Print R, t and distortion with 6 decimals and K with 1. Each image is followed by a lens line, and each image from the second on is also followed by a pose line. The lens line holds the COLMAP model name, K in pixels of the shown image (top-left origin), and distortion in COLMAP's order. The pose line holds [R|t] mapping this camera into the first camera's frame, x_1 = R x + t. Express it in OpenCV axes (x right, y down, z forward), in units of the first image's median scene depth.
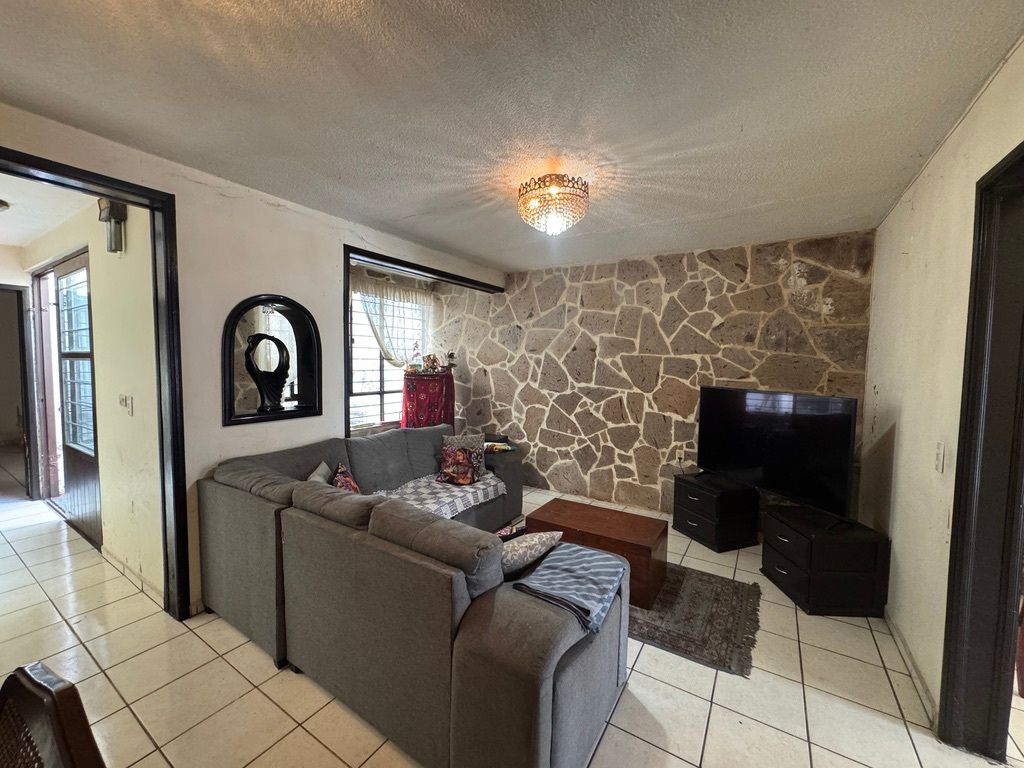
lens RADIAL K [[408.8, 0, 510.5], [0, 408.8, 384.7], [0, 0, 1]] dist [-0.000697, -0.000090]
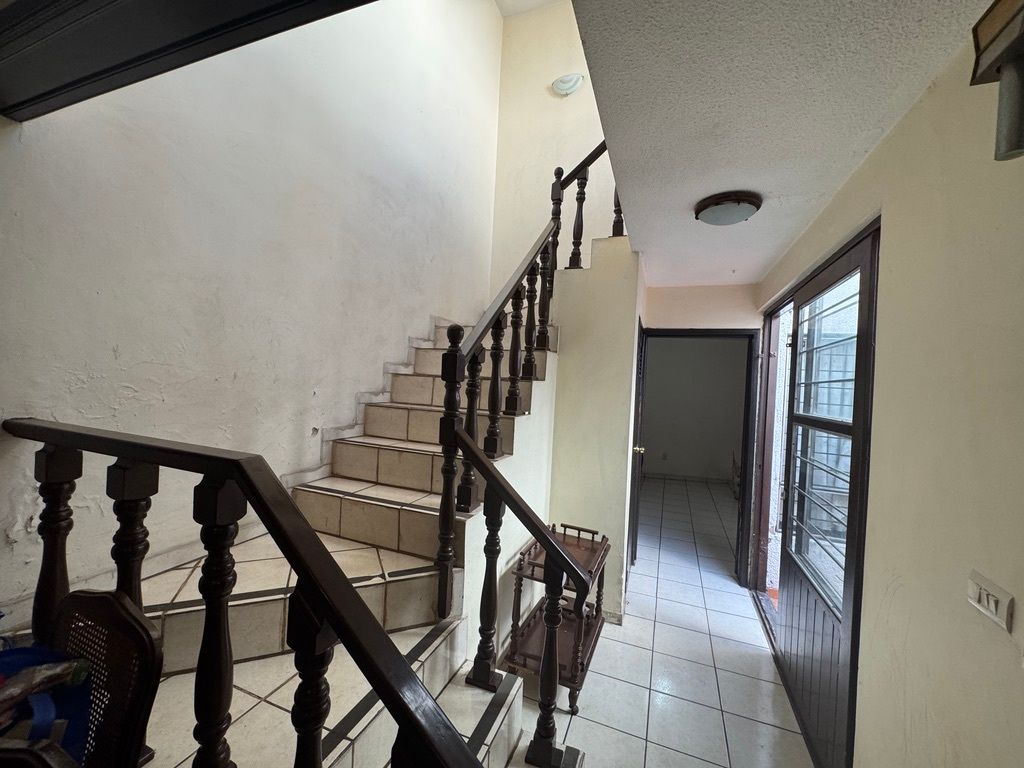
lens RADIAL K [[408.8, 0, 511.5], [0, 408.8, 383.4], [0, 0, 1]] dist [-0.000697, -0.000090]
pose [[0.194115, 0.001227, -0.980978, -0.487733], [-0.102474, 0.994554, -0.019033, -0.064906], [0.975612, 0.104219, 0.193183, 0.376256]]
